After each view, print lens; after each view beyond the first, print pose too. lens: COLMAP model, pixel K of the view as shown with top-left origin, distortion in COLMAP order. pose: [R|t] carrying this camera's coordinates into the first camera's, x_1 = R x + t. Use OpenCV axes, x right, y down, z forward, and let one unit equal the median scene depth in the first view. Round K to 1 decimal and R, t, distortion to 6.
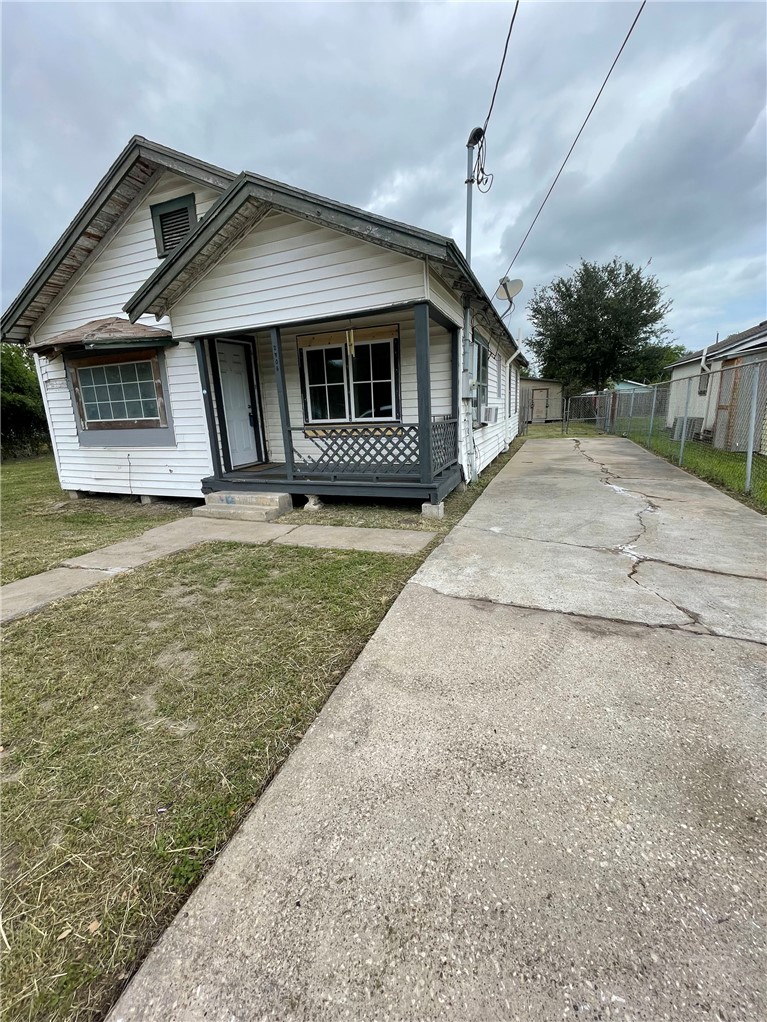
lens RADIAL K [[411.8, 0, 381.7], [0, 411.8, 504.0], [0, 0, 1]] dist [-0.007274, 0.000147]
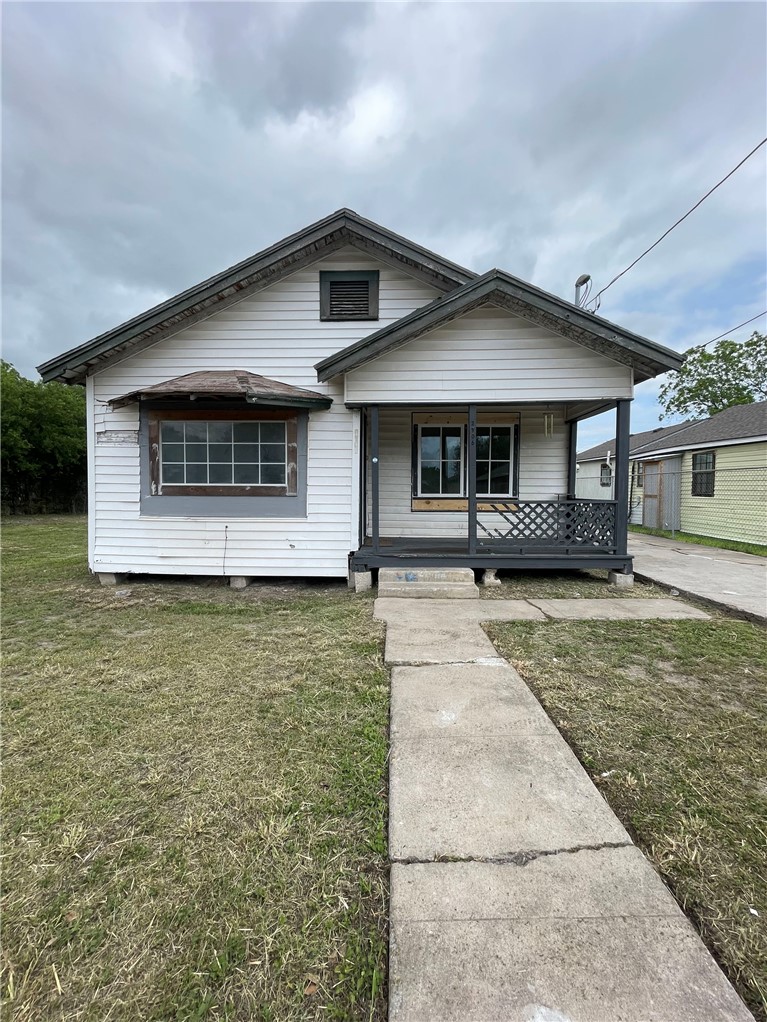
lens RADIAL K [[411.8, 0, 381.7], [0, 411.8, 504.0], [0, 0, 1]] dist [-0.007274, 0.000147]
pose [[0.942101, 0.029112, 0.334064, -0.666838], [0.033662, 0.982982, -0.180593, -0.005900], [-0.333636, 0.181382, 0.925088, 0.139137]]
